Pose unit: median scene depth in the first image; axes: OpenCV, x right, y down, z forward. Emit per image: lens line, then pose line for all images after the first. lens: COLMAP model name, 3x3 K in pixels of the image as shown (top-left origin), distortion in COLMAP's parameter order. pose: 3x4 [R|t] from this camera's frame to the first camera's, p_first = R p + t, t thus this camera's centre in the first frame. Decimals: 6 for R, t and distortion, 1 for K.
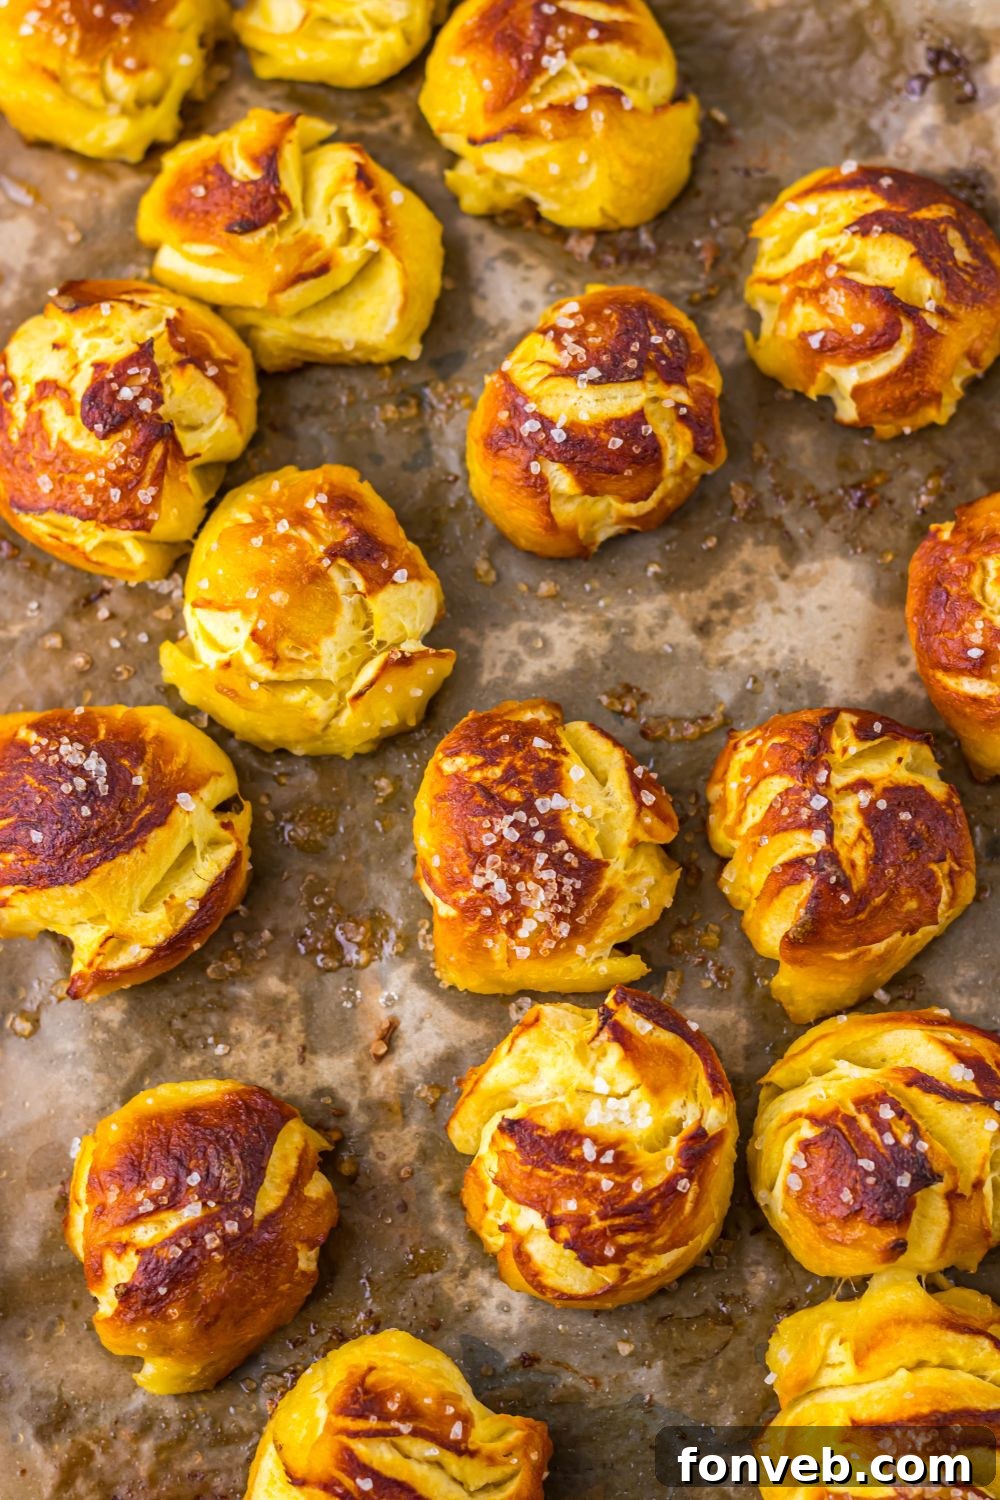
lens RADIAL K [[3721.7, 0, 453.7], [0, 3721.7, 743.2], [0, 0, 1]] dist [-0.055662, -0.816105]
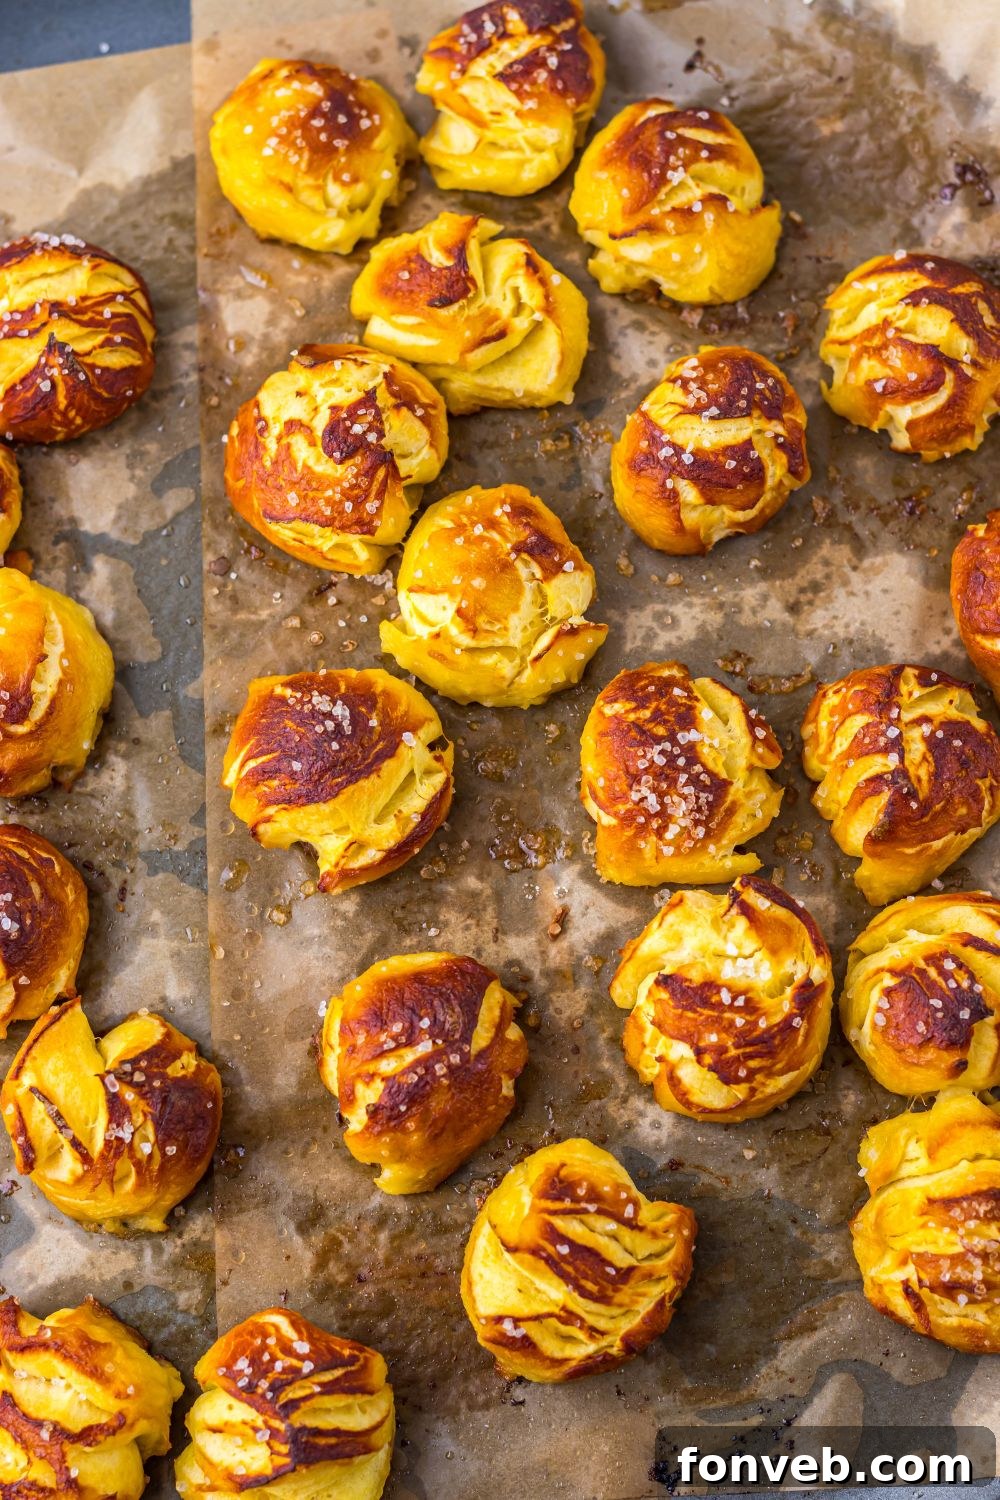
lens RADIAL K [[3721.7, 0, 453.7], [0, 3721.7, 743.2], [0, 0, 1]] dist [-0.055662, -0.816105]
pose [[0.999247, -0.010077, 0.037456, -0.104114], [0.011286, 0.999417, -0.032219, 0.058780], [-0.037109, 0.032618, 0.998779, -0.303656]]
